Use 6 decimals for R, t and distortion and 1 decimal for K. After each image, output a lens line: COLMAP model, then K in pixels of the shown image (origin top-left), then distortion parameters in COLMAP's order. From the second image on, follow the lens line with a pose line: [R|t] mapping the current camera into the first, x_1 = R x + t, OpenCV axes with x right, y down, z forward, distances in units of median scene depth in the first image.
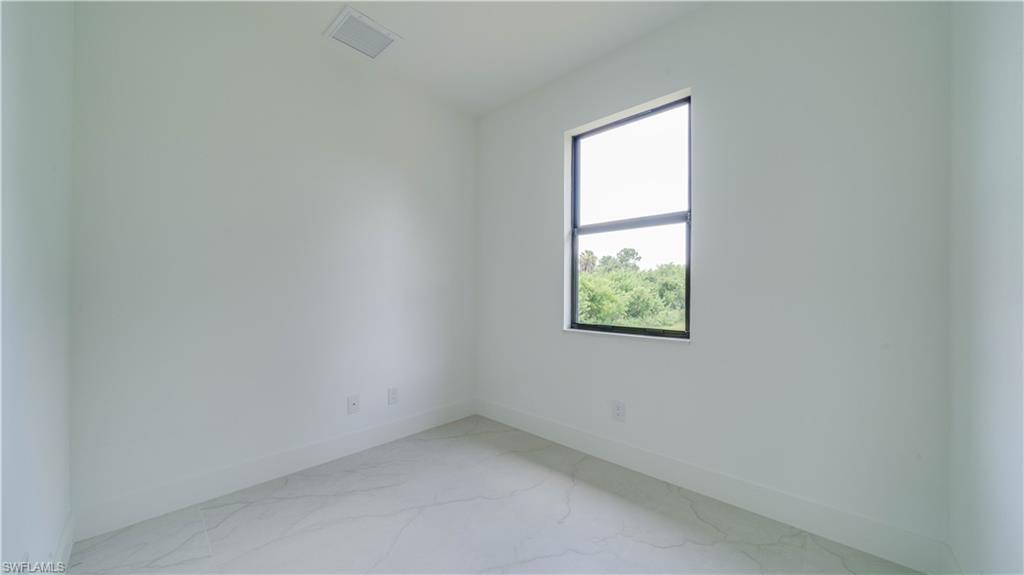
lens RADIAL K [[345.2, 0, 512.0], [0, 345.2, 287.5], [0, 0, 1]] dist [0.000975, 0.000136]
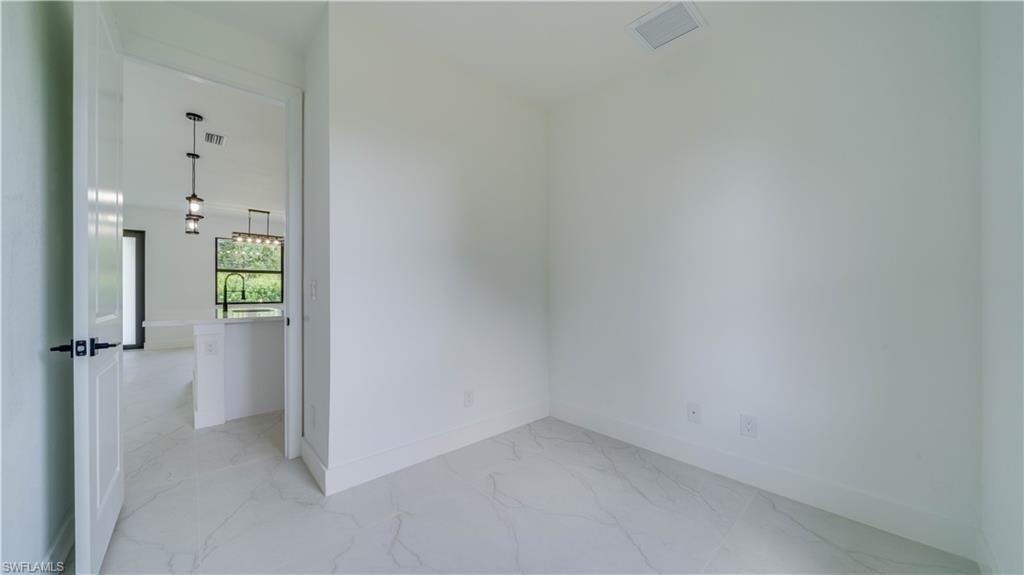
lens RADIAL K [[345.2, 0, 512.0], [0, 345.2, 287.5], [0, 0, 1]] dist [0.000975, 0.000136]
pose [[-0.092503, -0.035534, -0.995078, 0.579979], [0.029311, 0.998833, -0.038393, 0.028237], [0.995281, -0.032719, -0.091353, 0.682957]]
